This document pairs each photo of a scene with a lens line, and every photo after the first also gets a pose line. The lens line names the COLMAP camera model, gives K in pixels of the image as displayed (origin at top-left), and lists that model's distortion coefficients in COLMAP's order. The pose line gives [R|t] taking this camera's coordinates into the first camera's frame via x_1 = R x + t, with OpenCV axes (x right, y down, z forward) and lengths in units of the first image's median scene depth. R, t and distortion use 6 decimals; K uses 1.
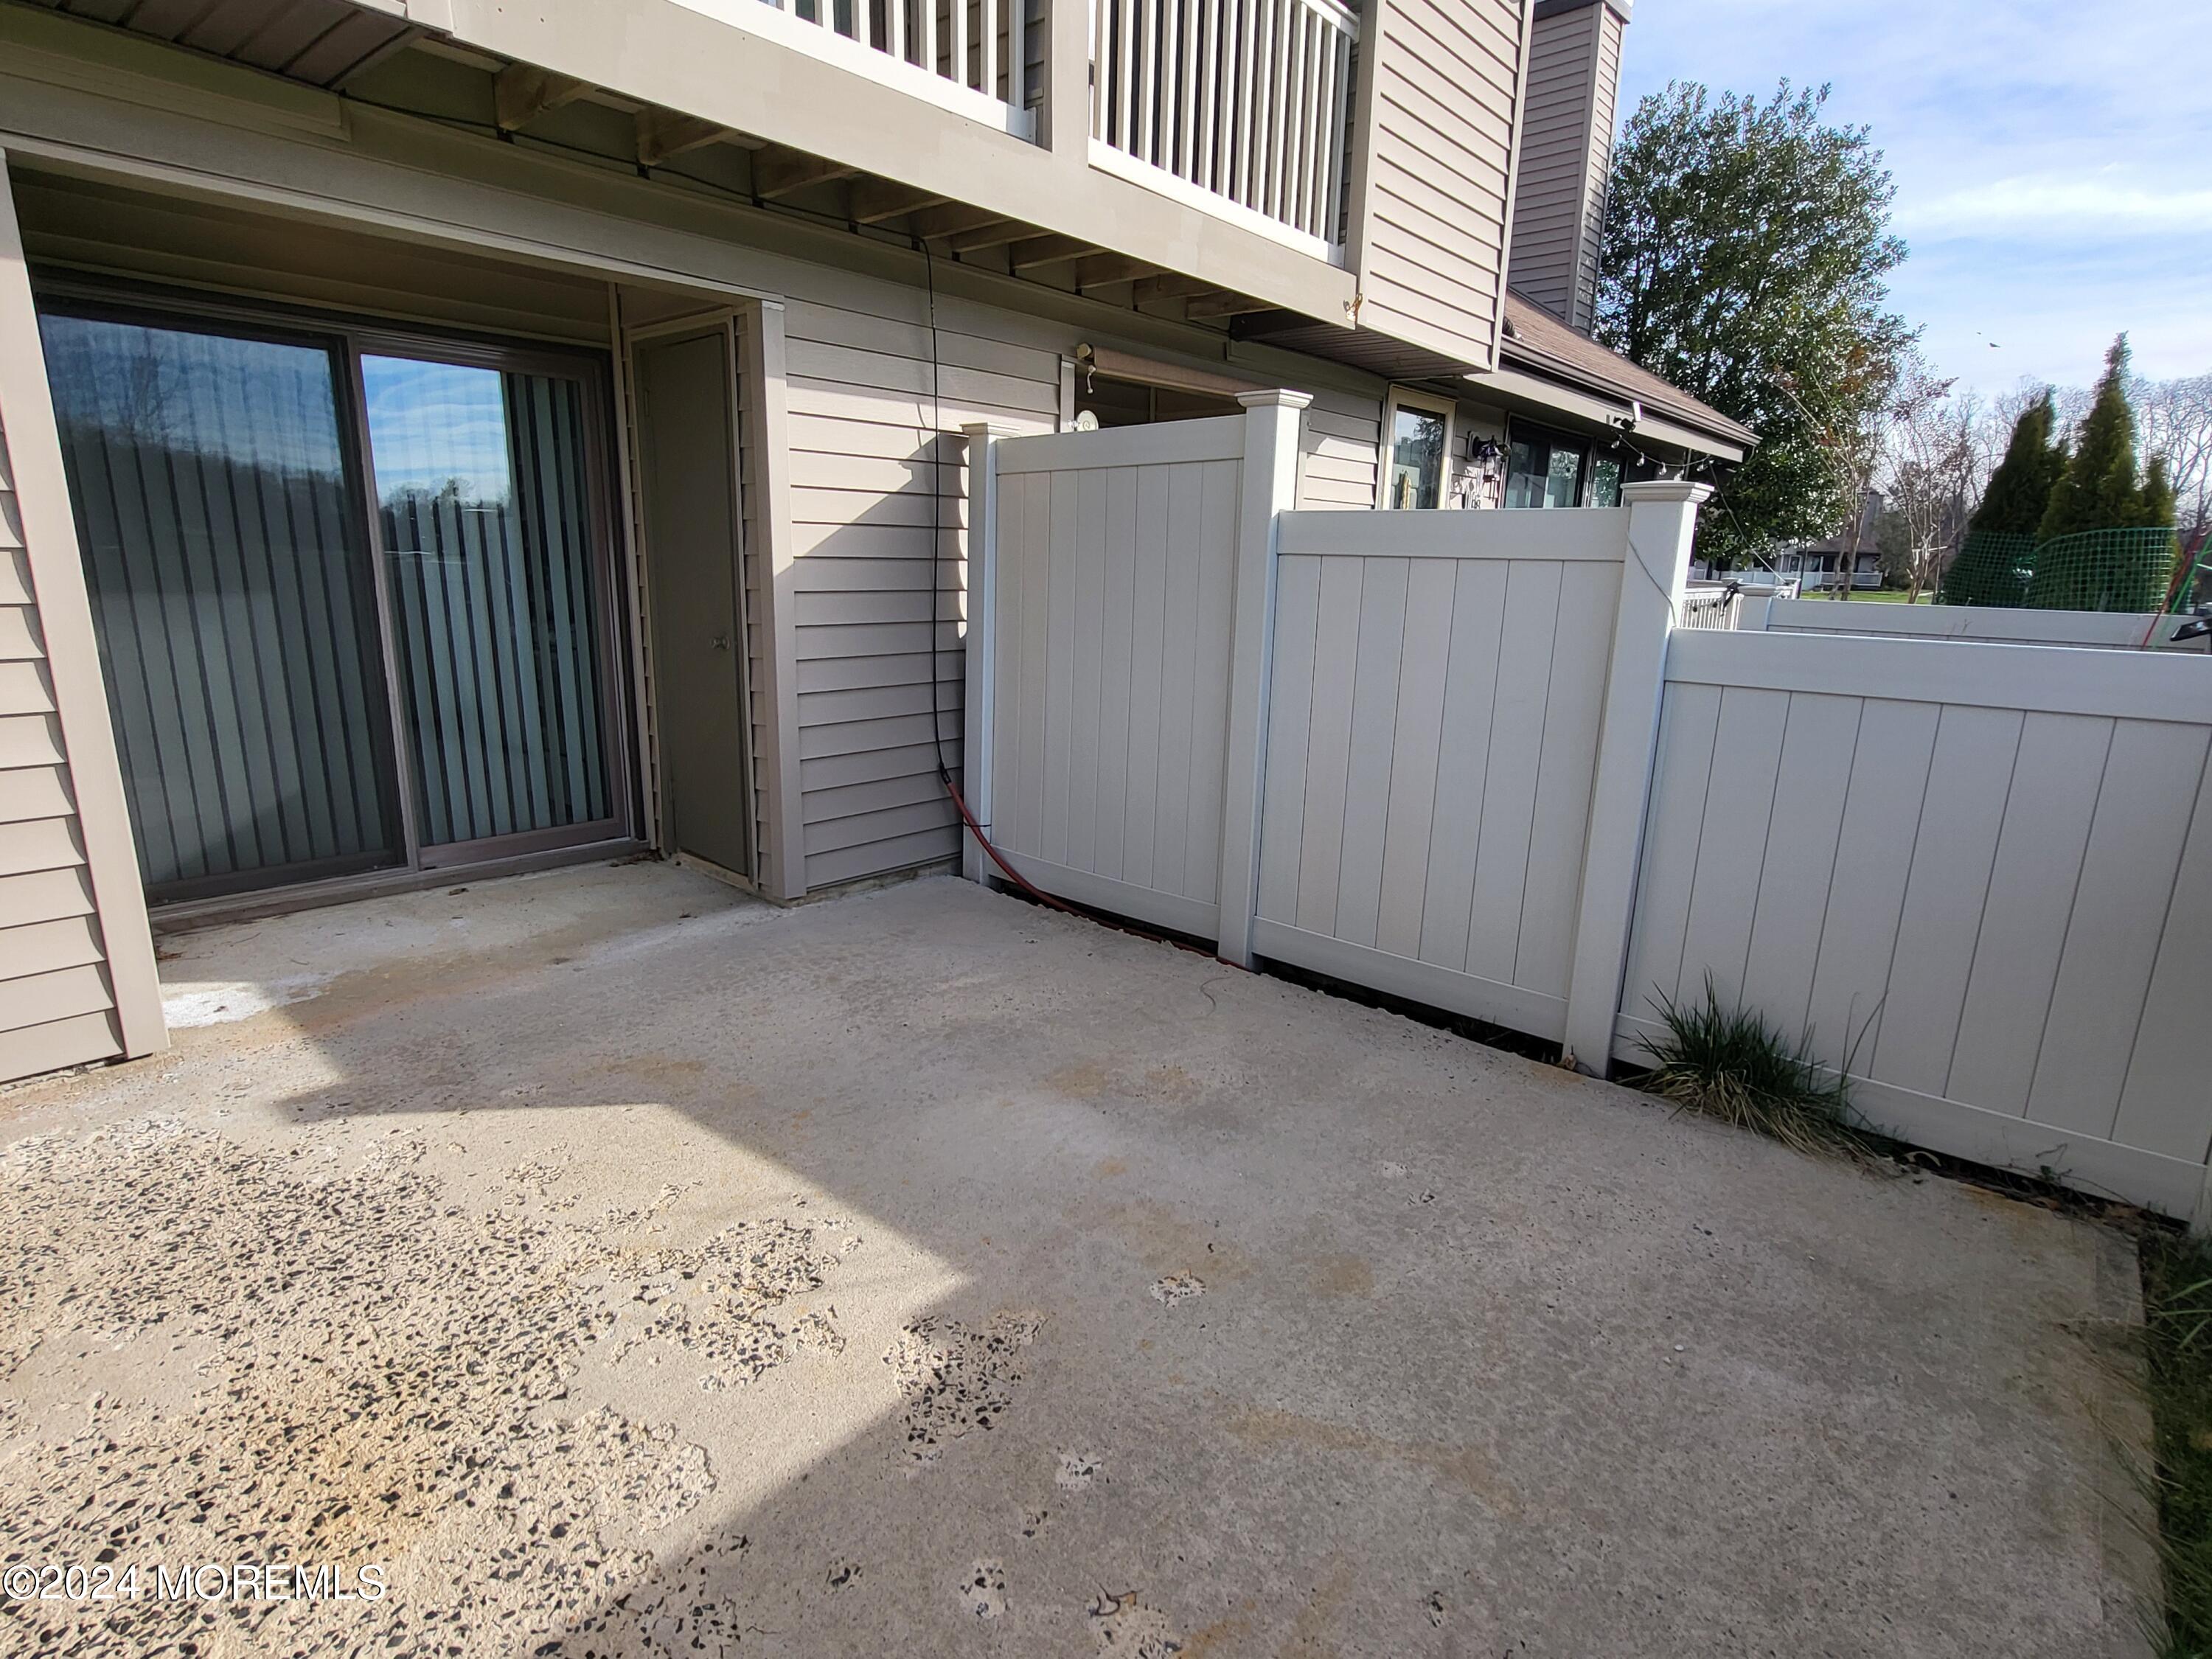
lens RADIAL K [[1125.1, 0, 1105.2], [0, 1125.1, 827.5], [0, 0, 1]] dist [0.003292, -0.002322]
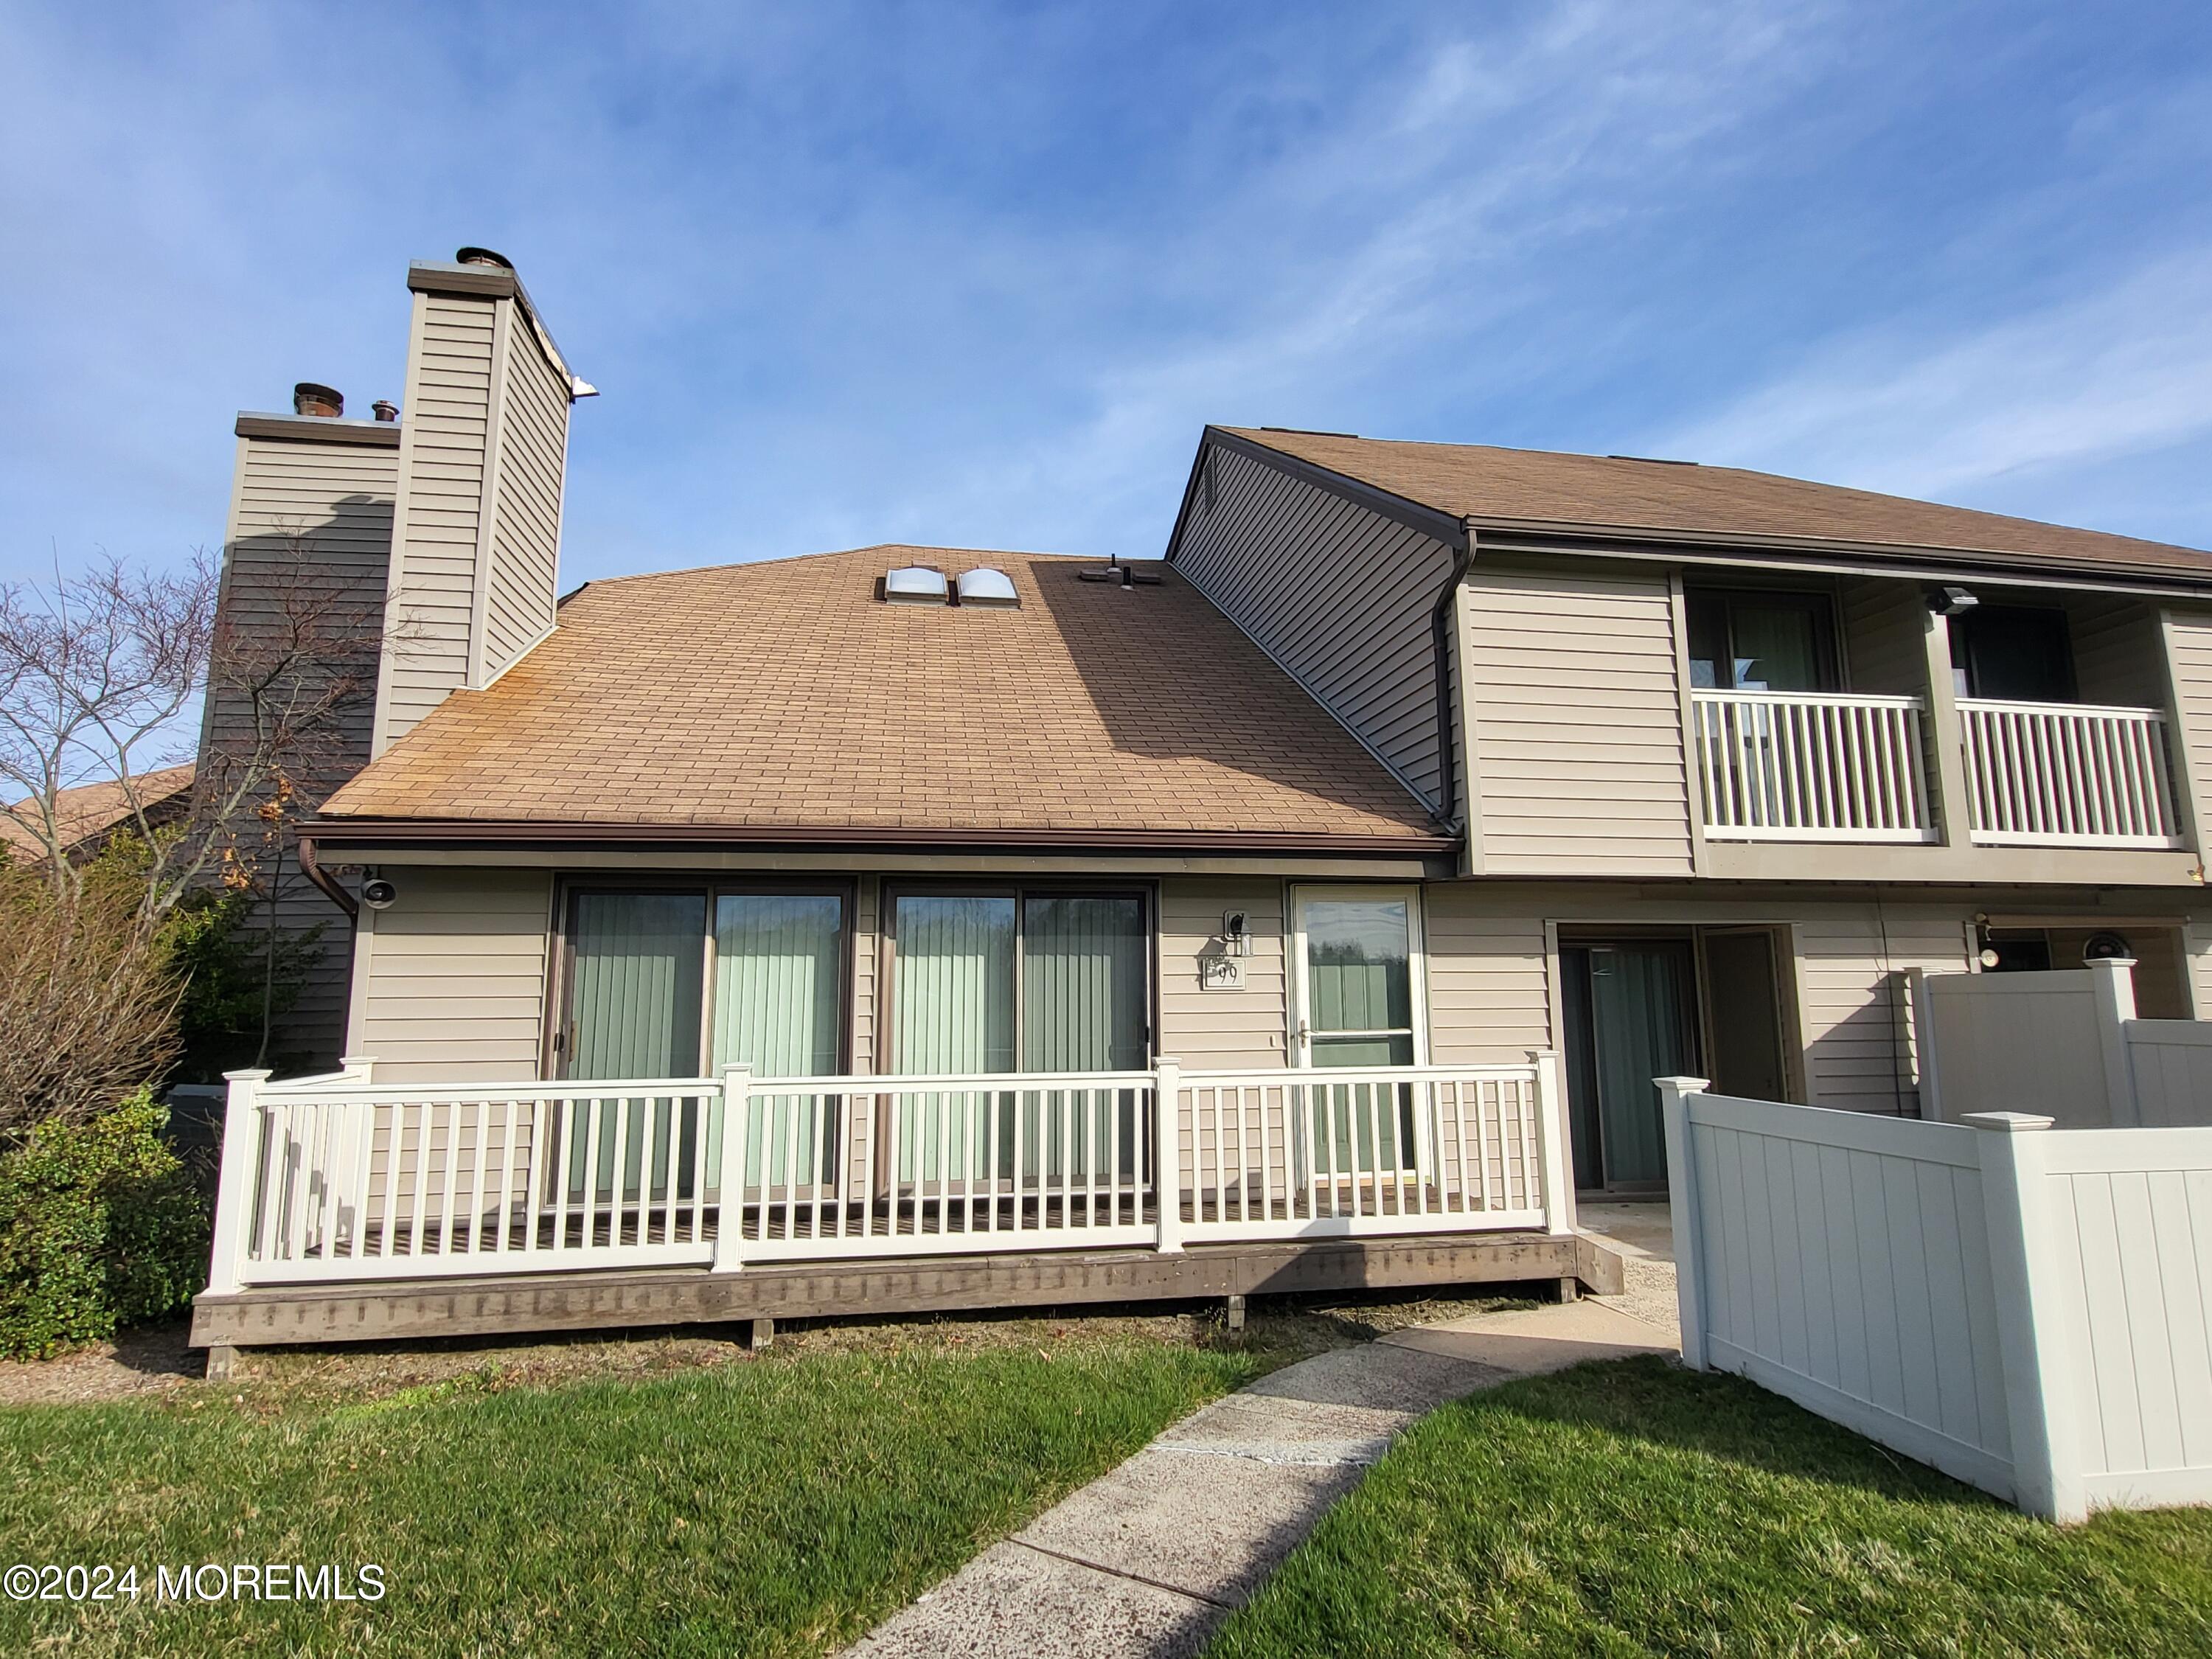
lens RADIAL K [[1125.1, 0, 1101.9], [0, 1125.1, 821.3], [0, 0, 1]] dist [0.003292, -0.002322]
pose [[0.774735, -0.120780, -0.620644, 0.028779], [-0.128074, 0.931261, -0.341100, 0.214069], [0.619180, 0.343750, 0.706012, -1.185276]]
